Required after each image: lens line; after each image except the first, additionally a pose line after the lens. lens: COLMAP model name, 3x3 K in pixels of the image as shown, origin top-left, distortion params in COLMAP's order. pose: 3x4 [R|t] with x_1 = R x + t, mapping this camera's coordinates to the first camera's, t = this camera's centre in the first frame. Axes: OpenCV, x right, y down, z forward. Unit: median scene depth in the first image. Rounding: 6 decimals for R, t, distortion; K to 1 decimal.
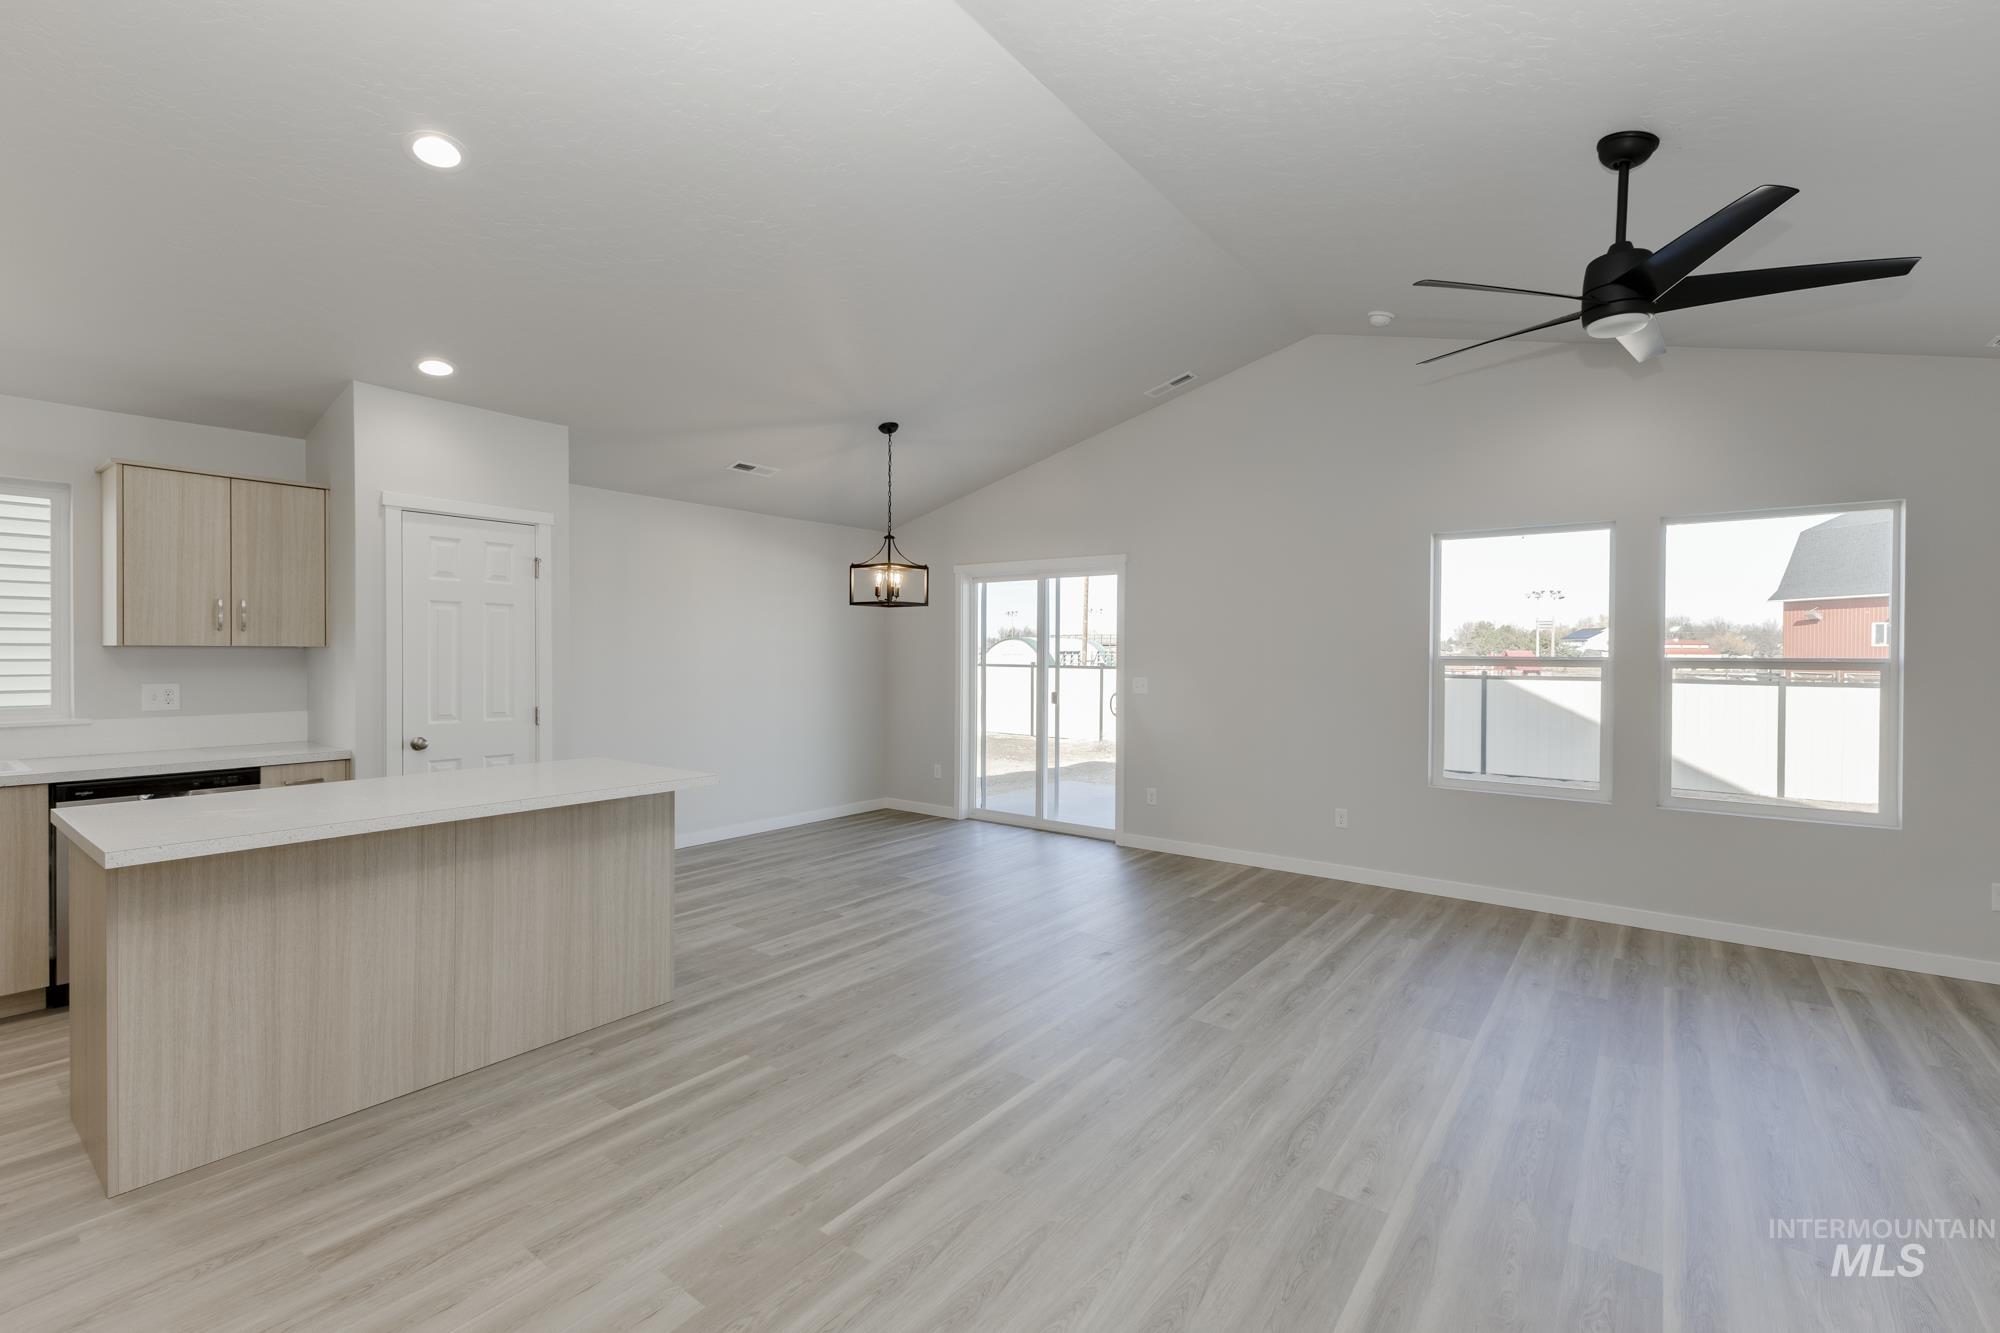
lens RADIAL K [[869.3, 0, 1015.6], [0, 869.3, 658.3], [0, 0, 1]] dist [0.010376, -0.001082]
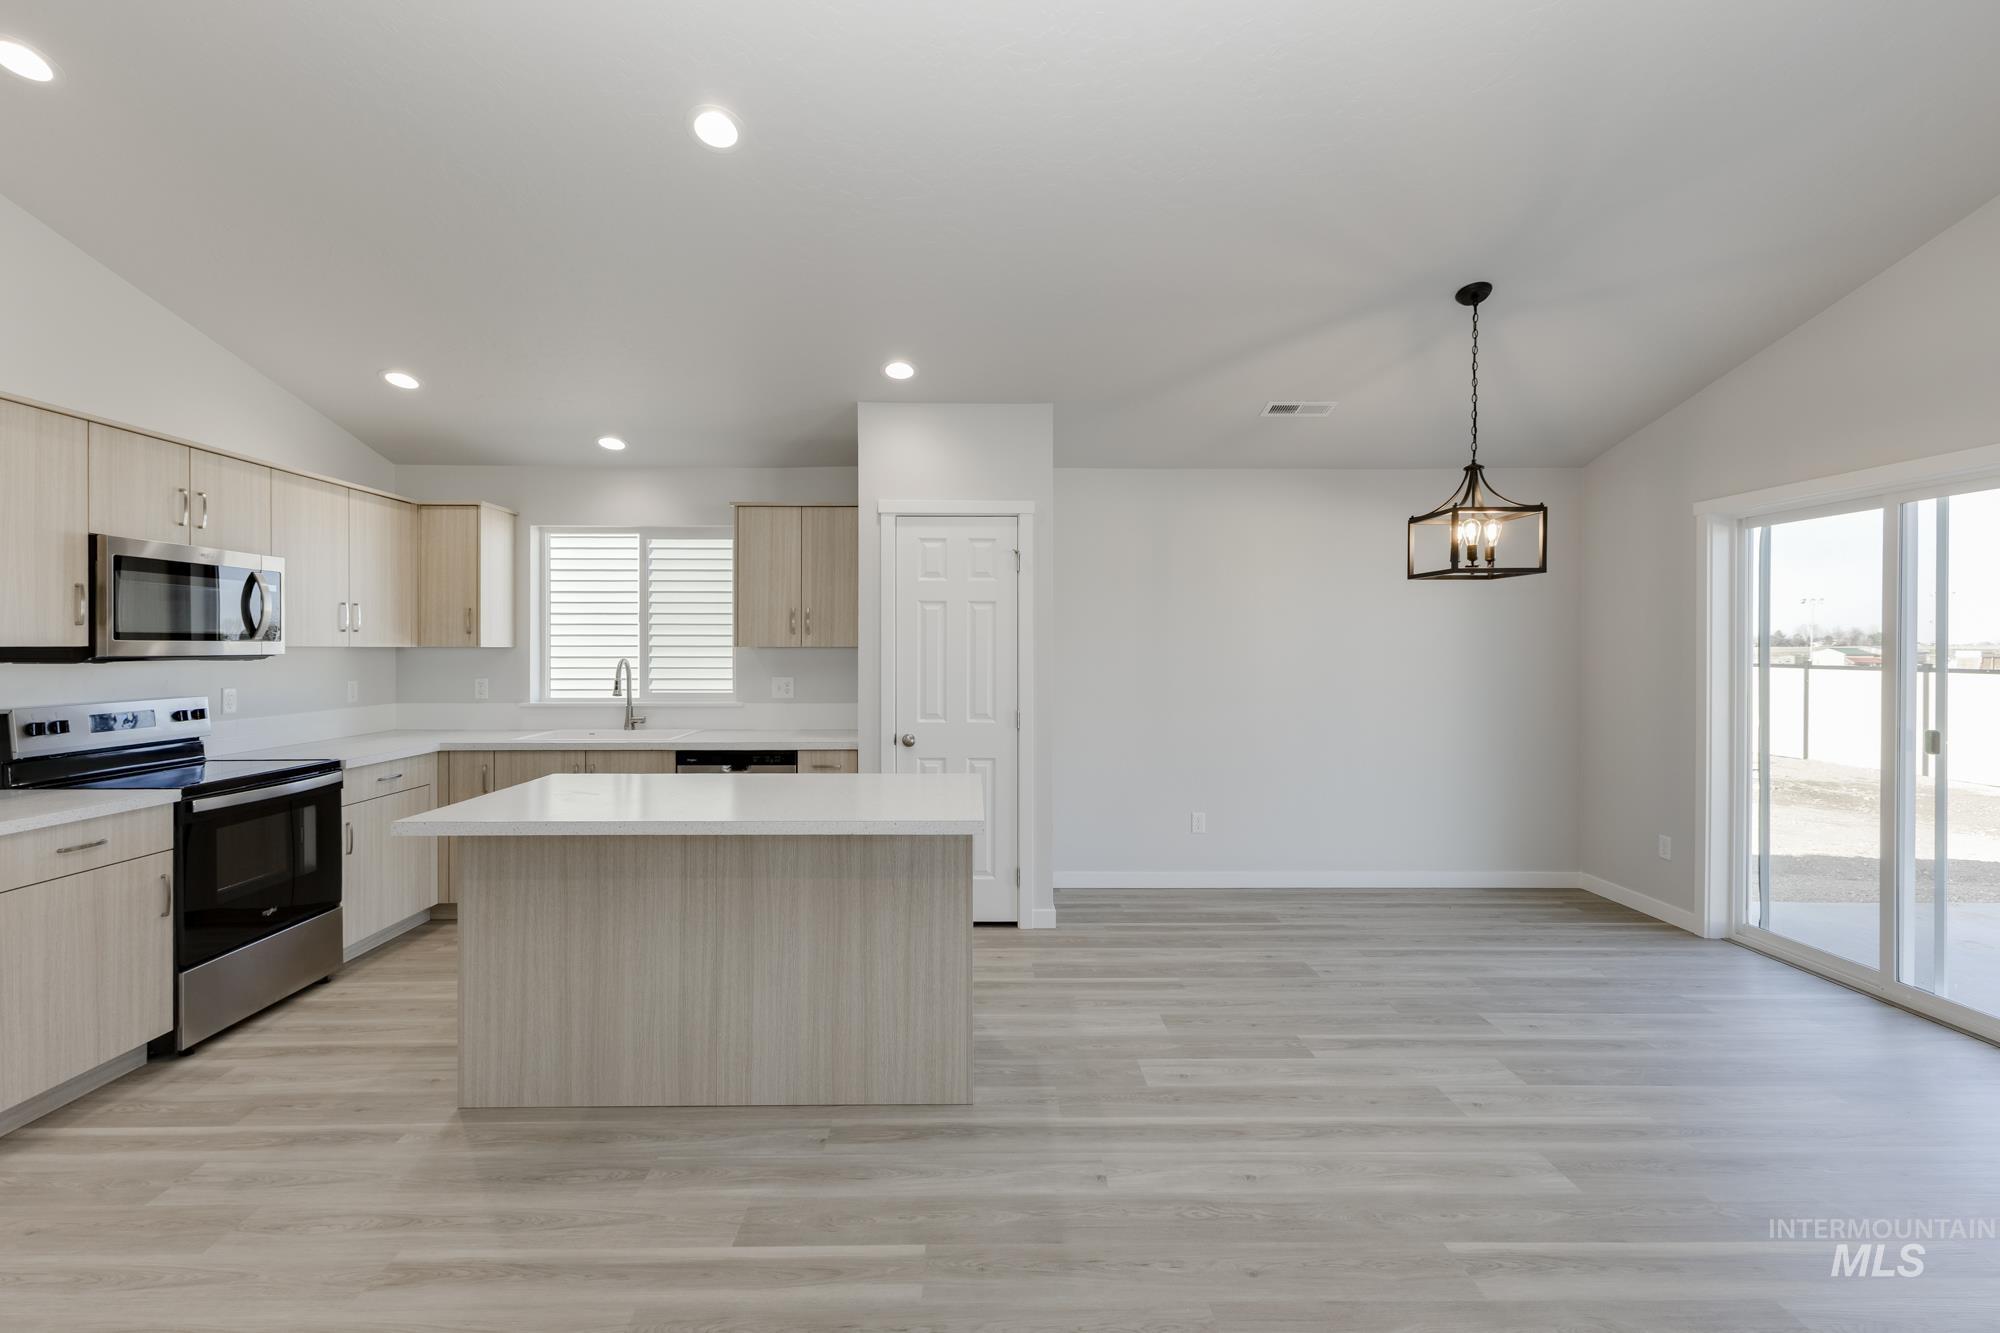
lens RADIAL K [[869.3, 0, 982.3], [0, 869.3, 650.6], [0, 0, 1]] dist [0.010376, -0.001082]
pose [[0.607800, -0.002736, -0.794085, 0.172108], [-0.003626, 0.999974, -0.006221, -0.001969], [0.794082, 0.006660, 0.607775, 0.413124]]
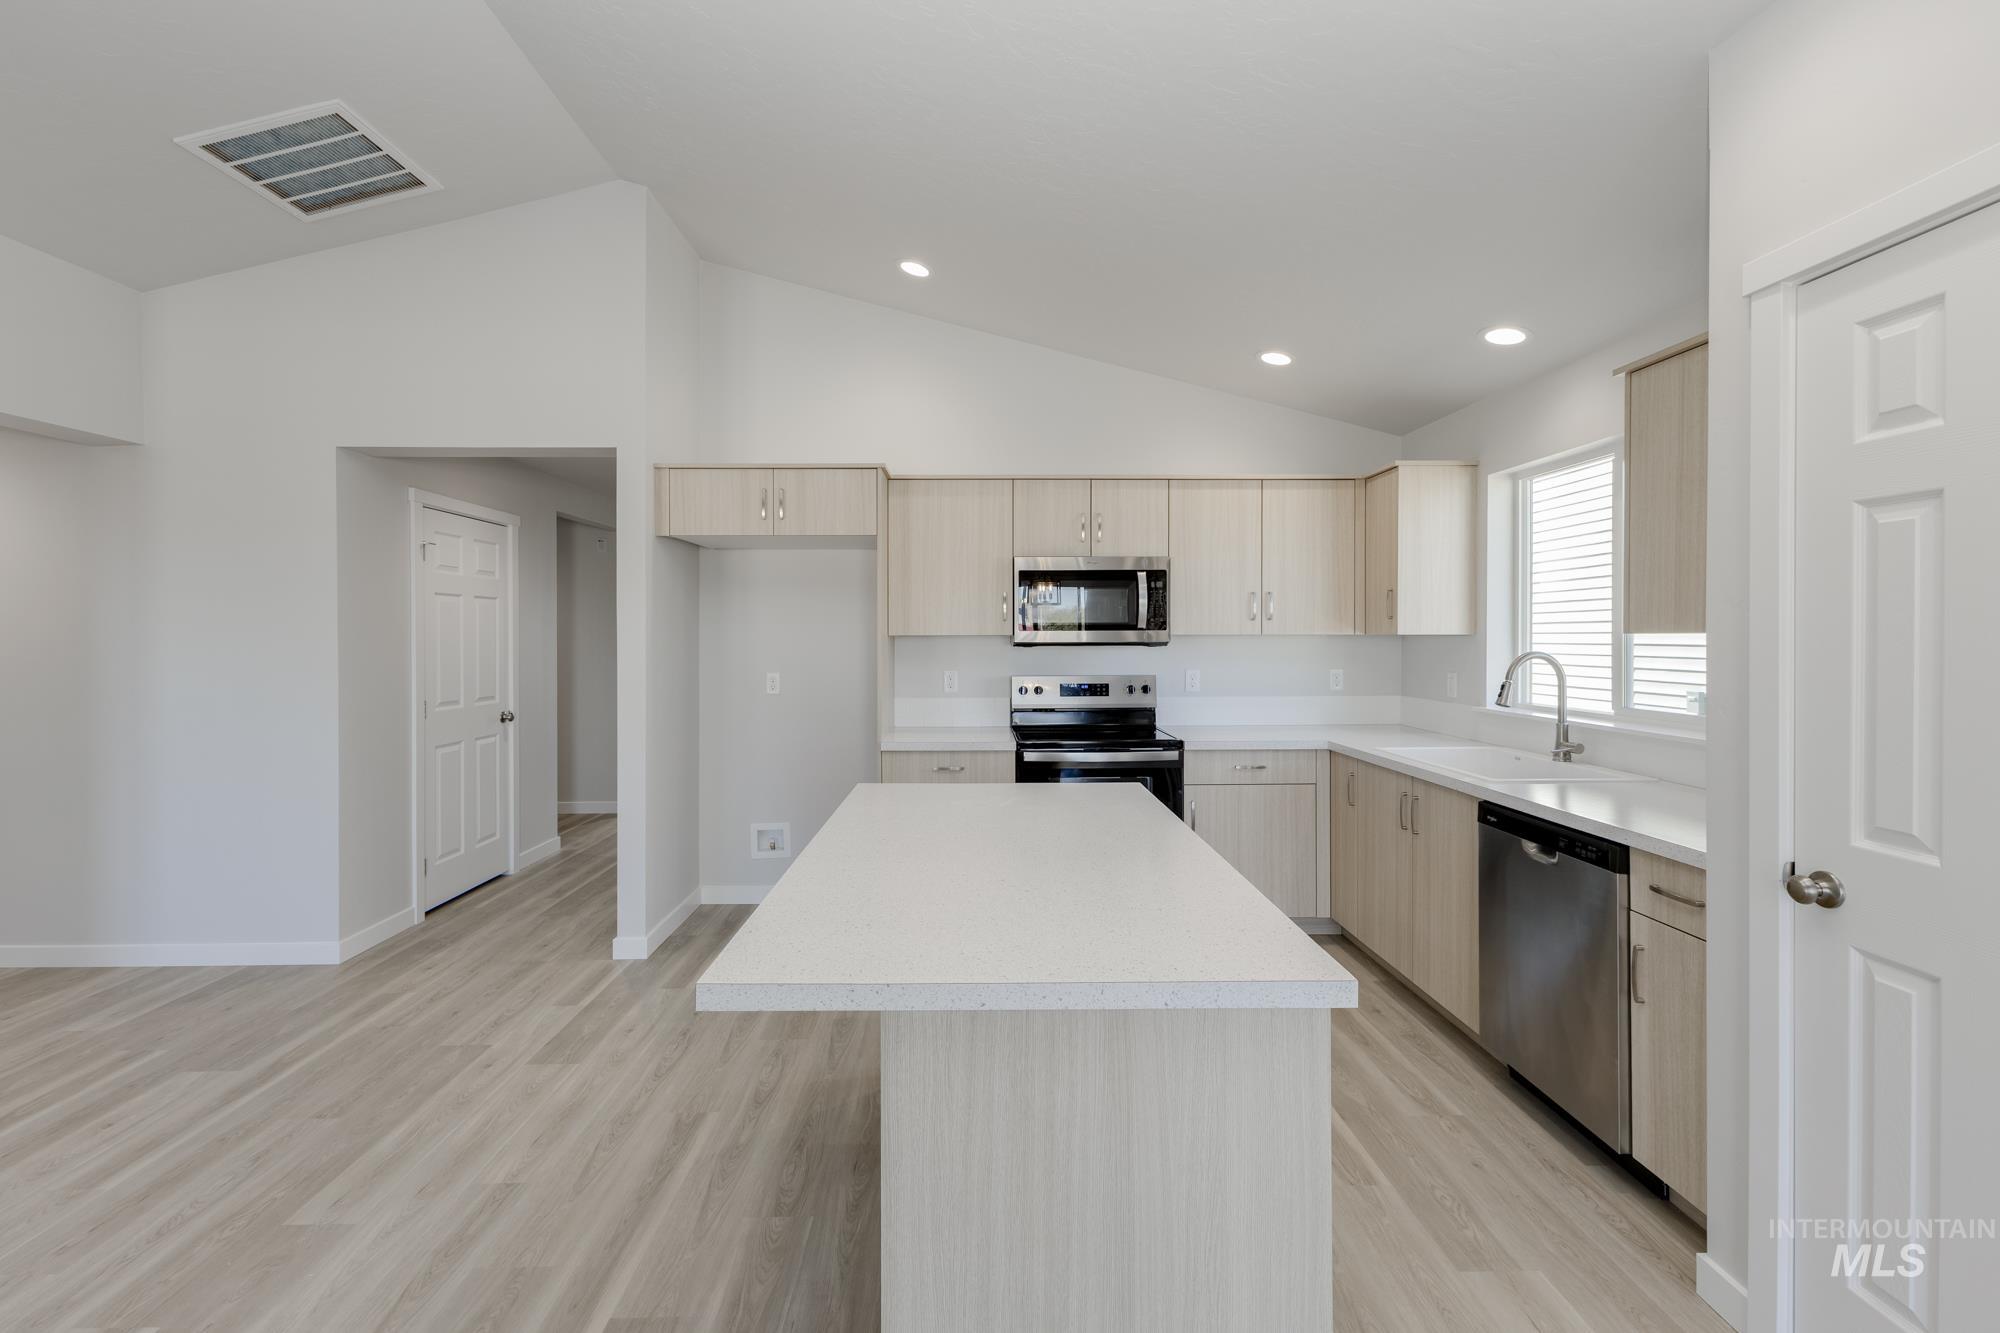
lens RADIAL K [[869.3, 0, 996.6], [0, 869.3, 639.9], [0, 0, 1]] dist [0.010376, -0.001082]
pose [[-0.791208, -0.001397, -0.611546, -0.161479], [-0.008549, 0.999925, 0.008777, -0.009454], [0.611487, 0.012172, -0.791161, 1.006107]]
